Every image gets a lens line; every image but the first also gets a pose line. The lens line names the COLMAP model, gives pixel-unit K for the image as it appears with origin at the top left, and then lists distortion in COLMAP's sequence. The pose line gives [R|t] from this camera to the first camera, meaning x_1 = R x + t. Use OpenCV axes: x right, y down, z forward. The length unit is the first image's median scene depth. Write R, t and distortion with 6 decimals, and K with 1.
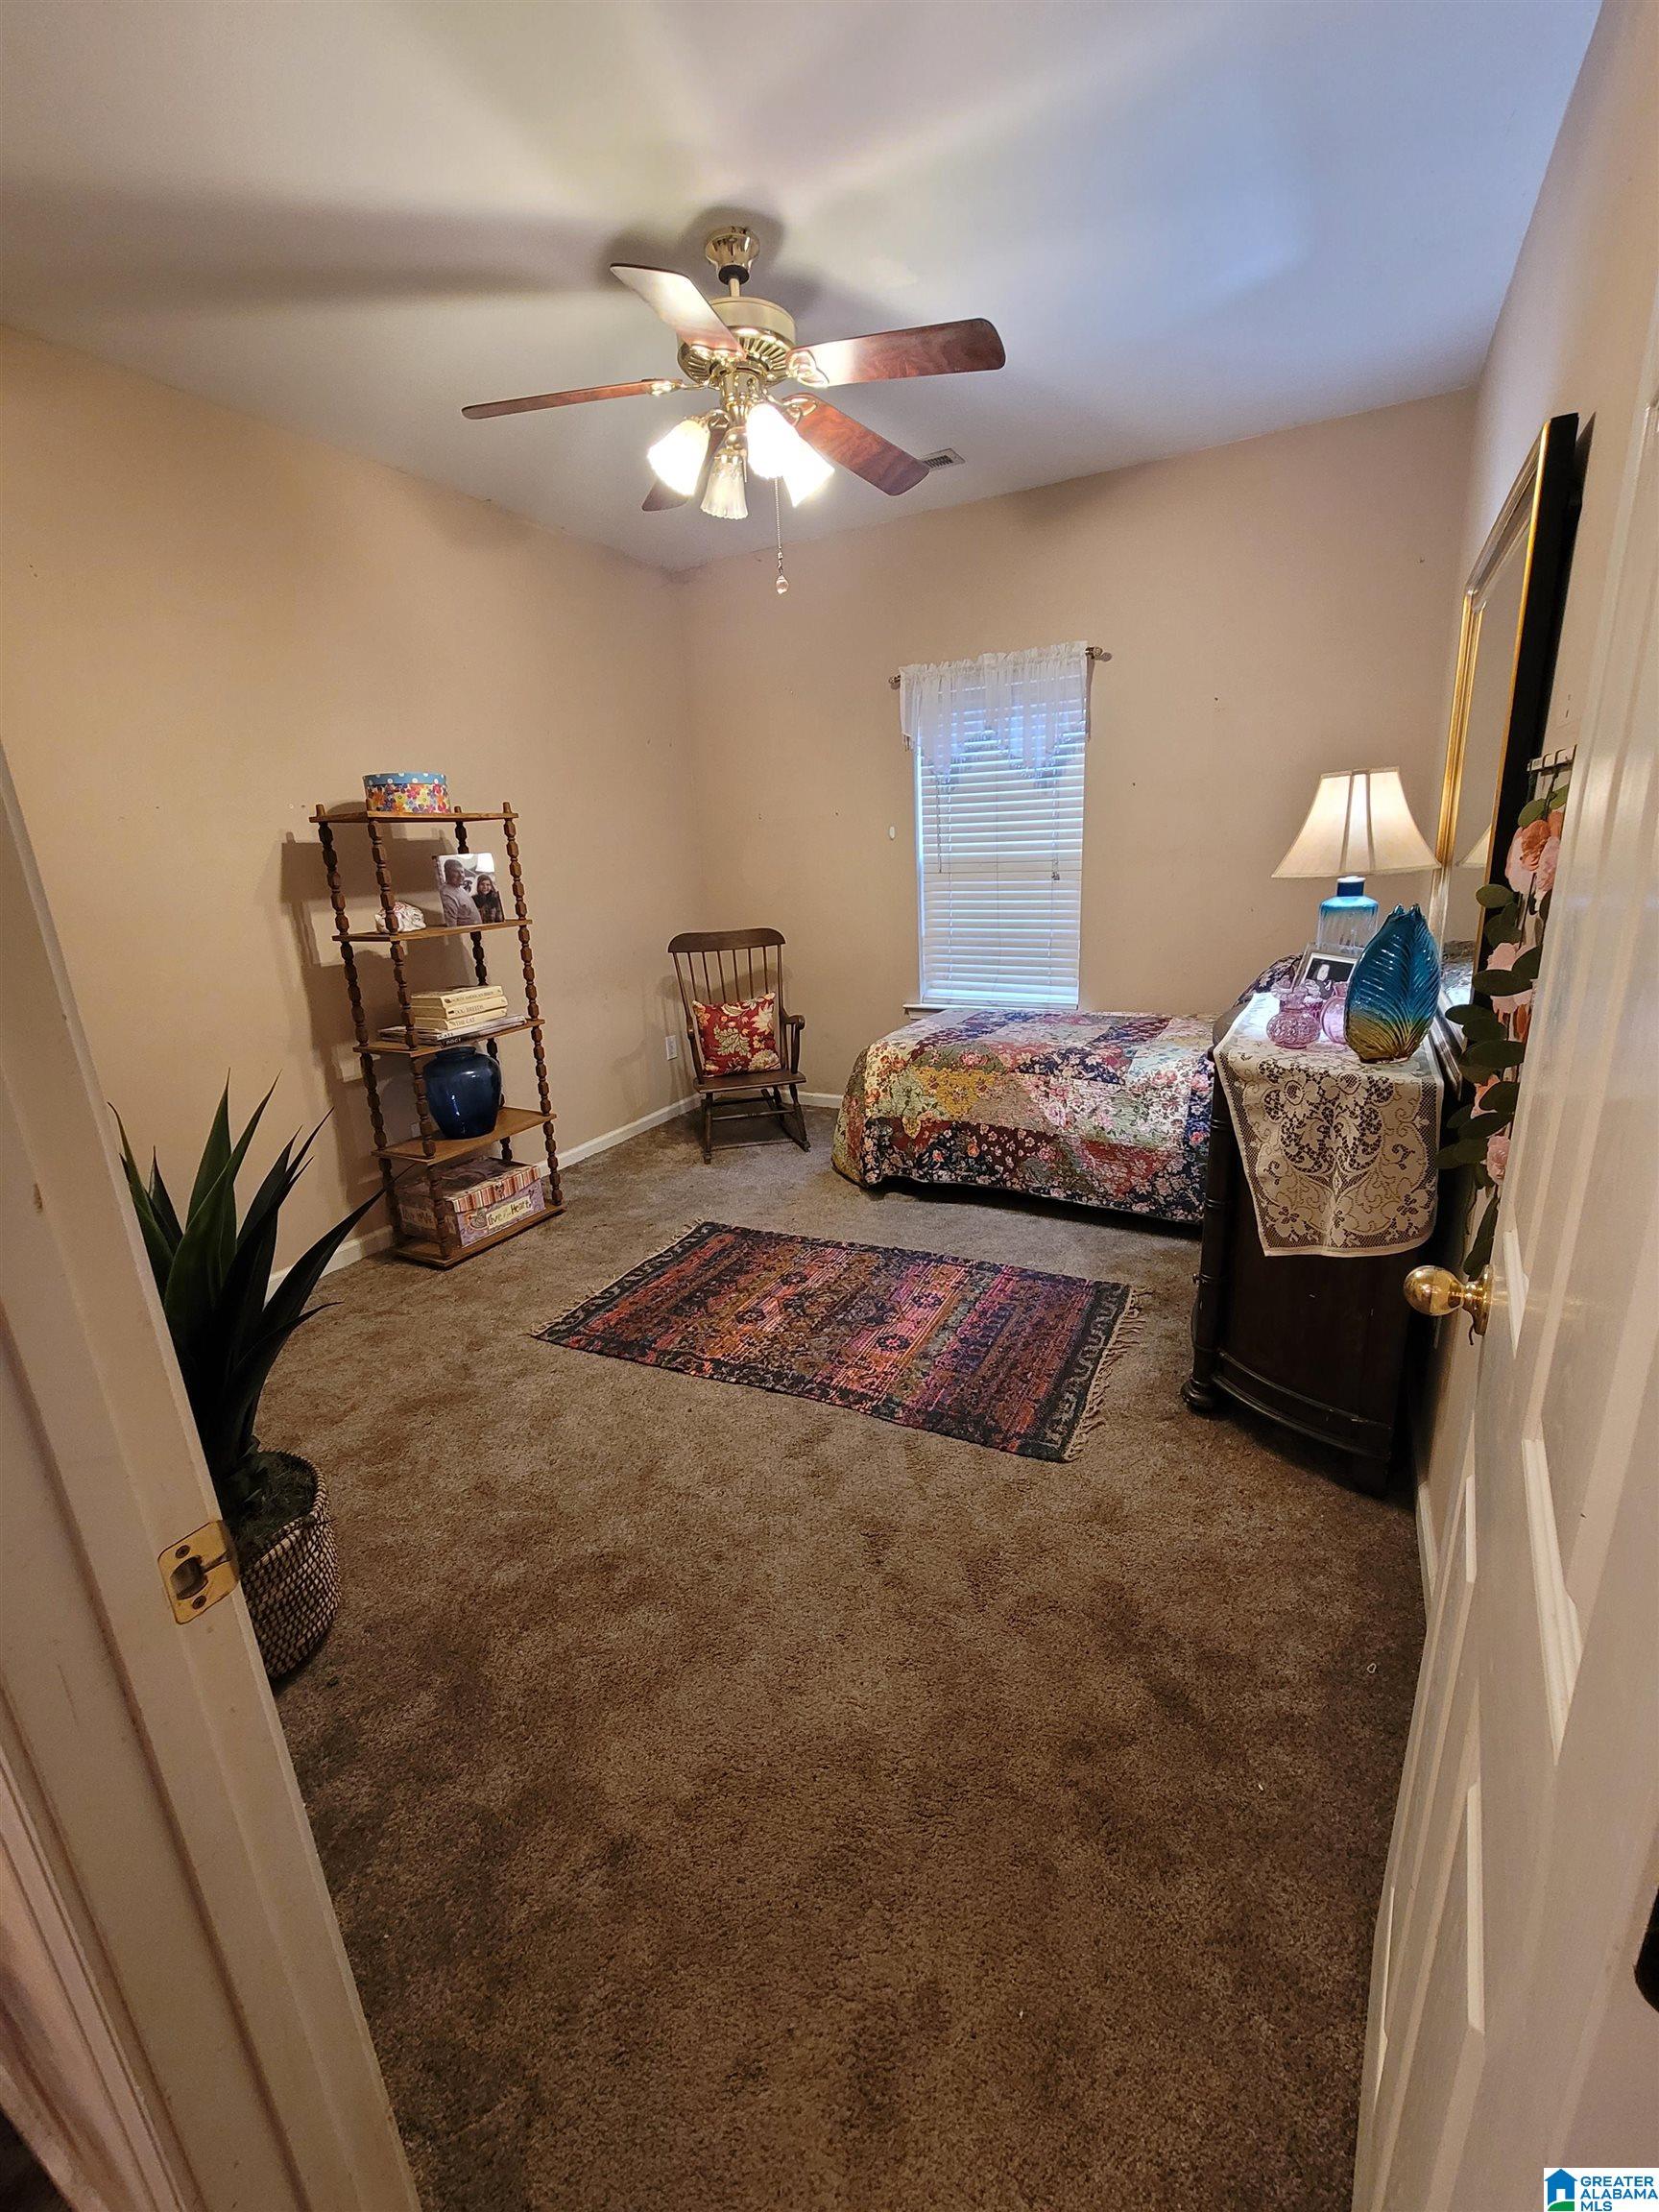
lens RADIAL K [[906.0, 0, 828.9], [0, 906.0, 1104.5], [0, 0, 1]] dist [-0.009462, 0.003547]
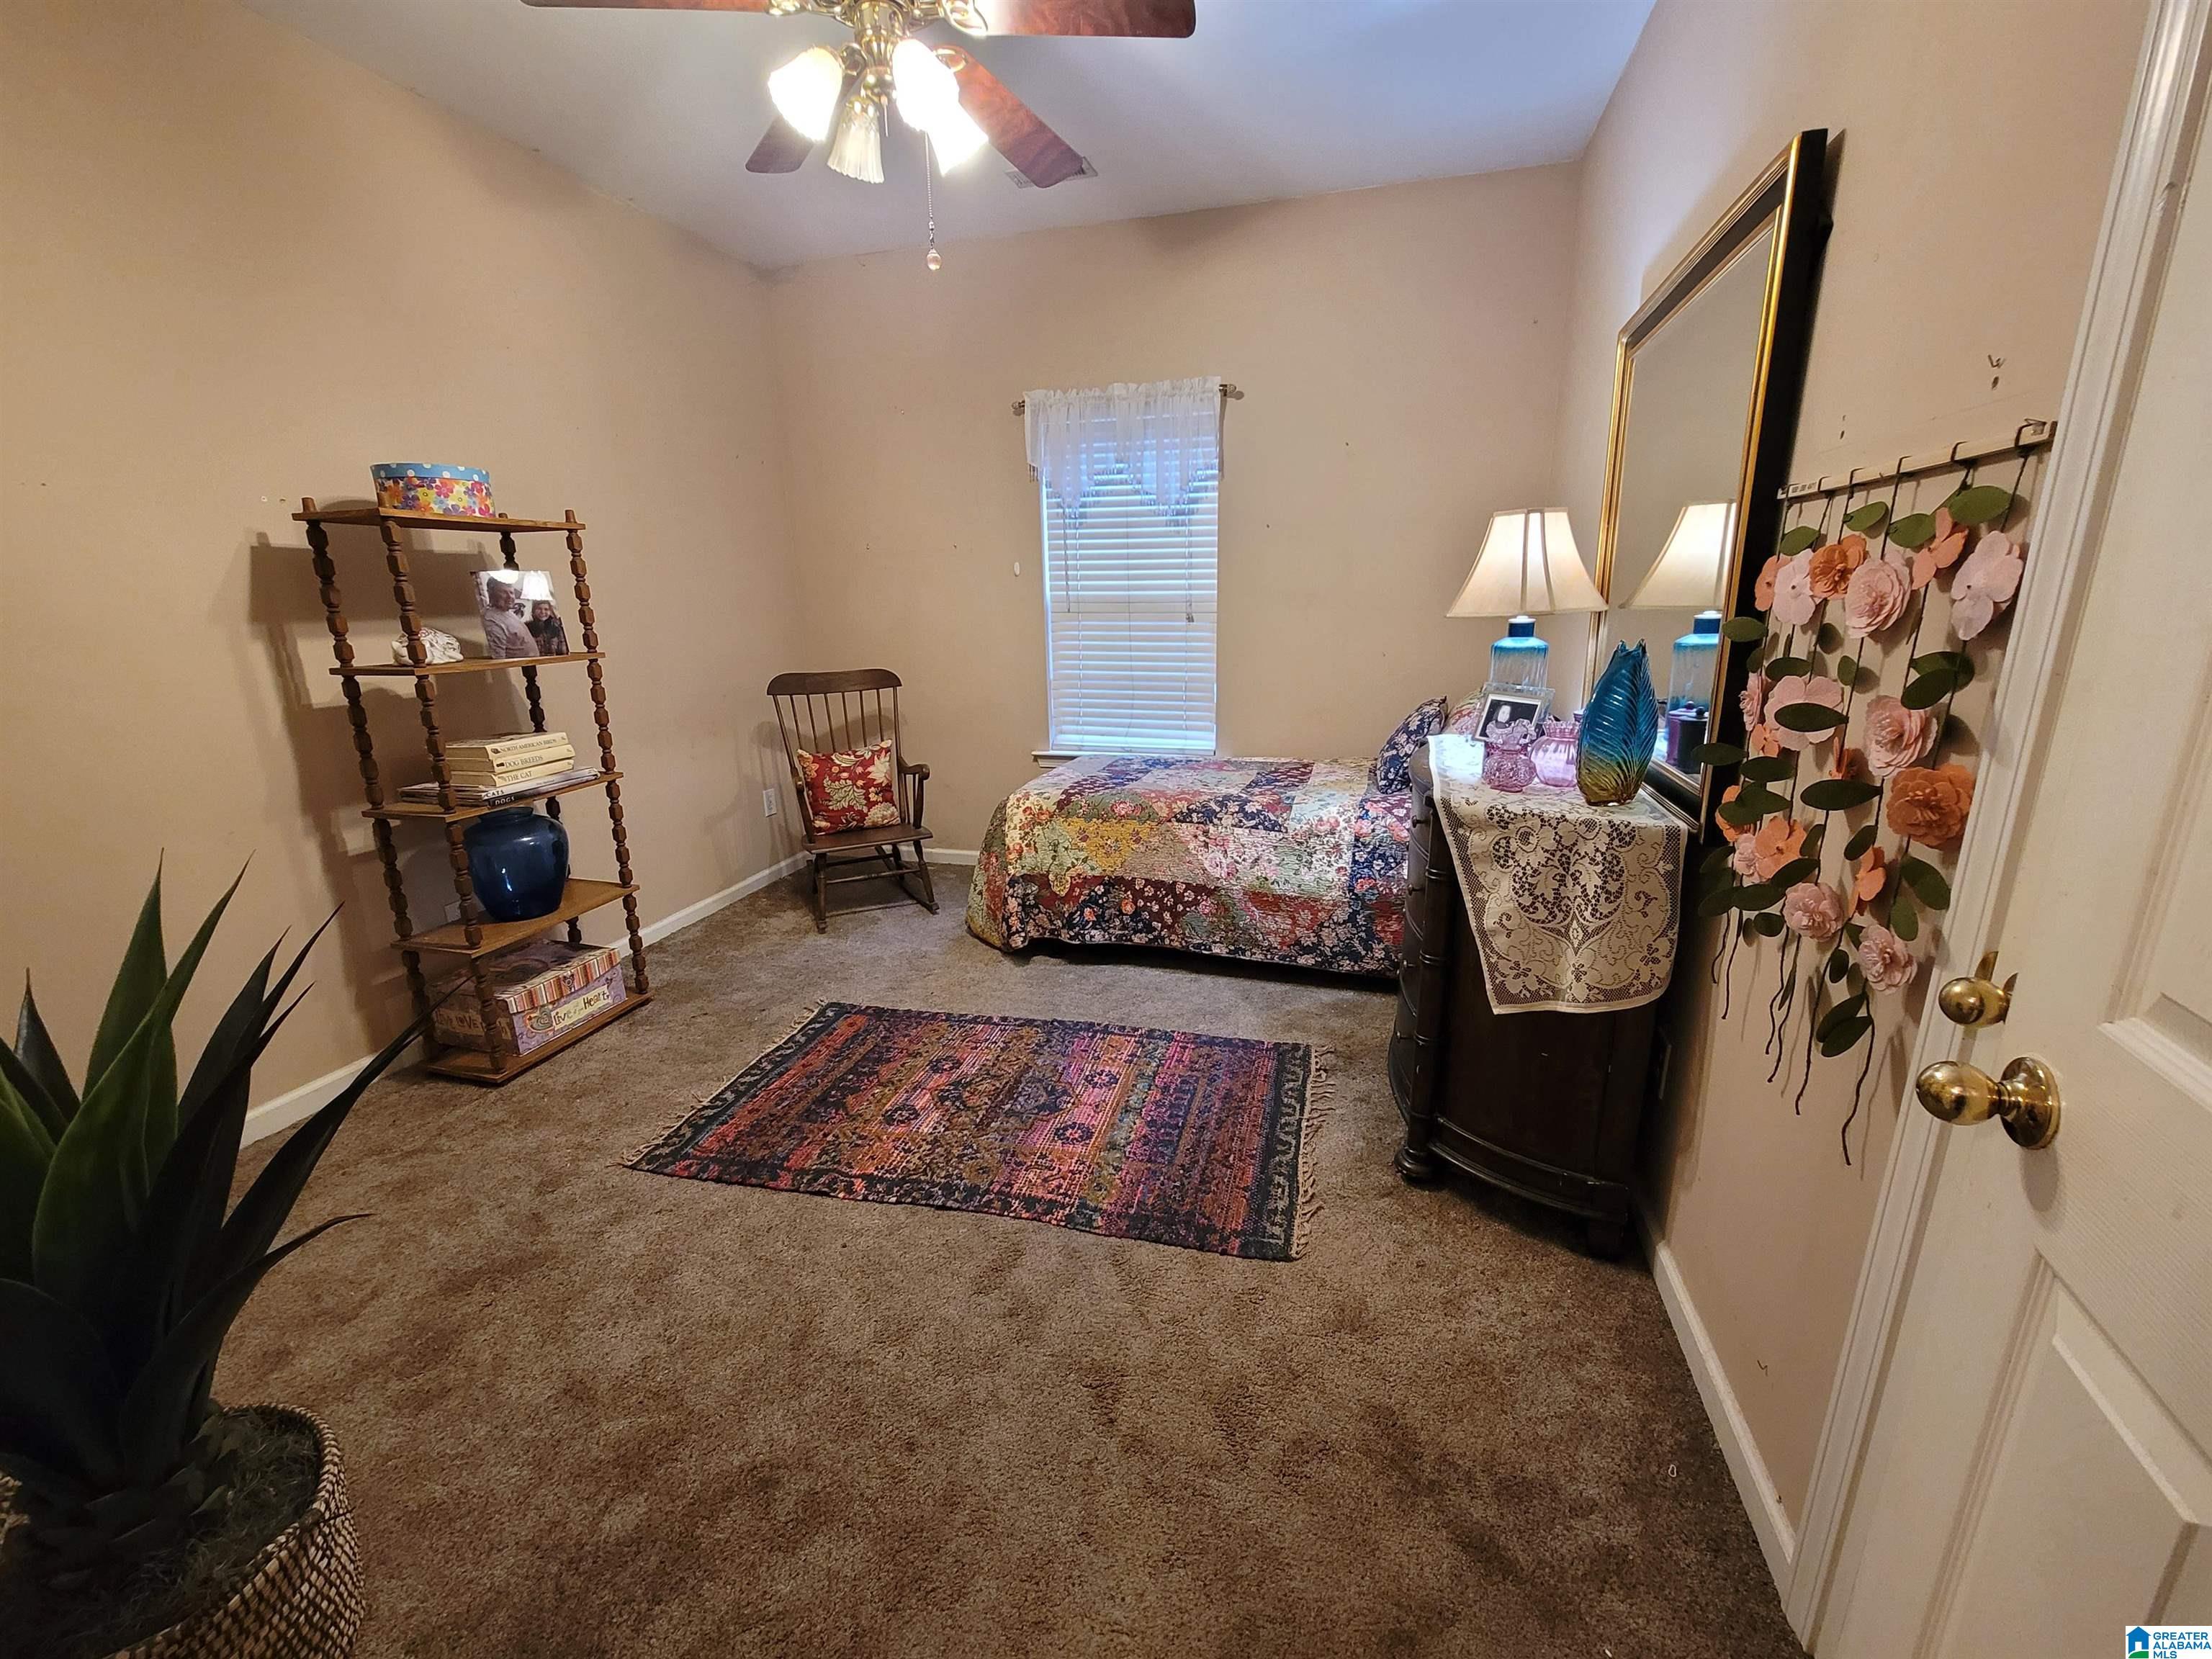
lens RADIAL K [[906.0, 0, 1106.0], [0, 906.0, 834.1], [0, 0, 1]] dist [-0.009462, 0.003547]
pose [[0.977245, -0.027390, 0.210340, -0.080279], [0.031875, 0.999330, -0.017963, -0.011596], [-0.209707, 0.024258, 0.977463, 0.133829]]
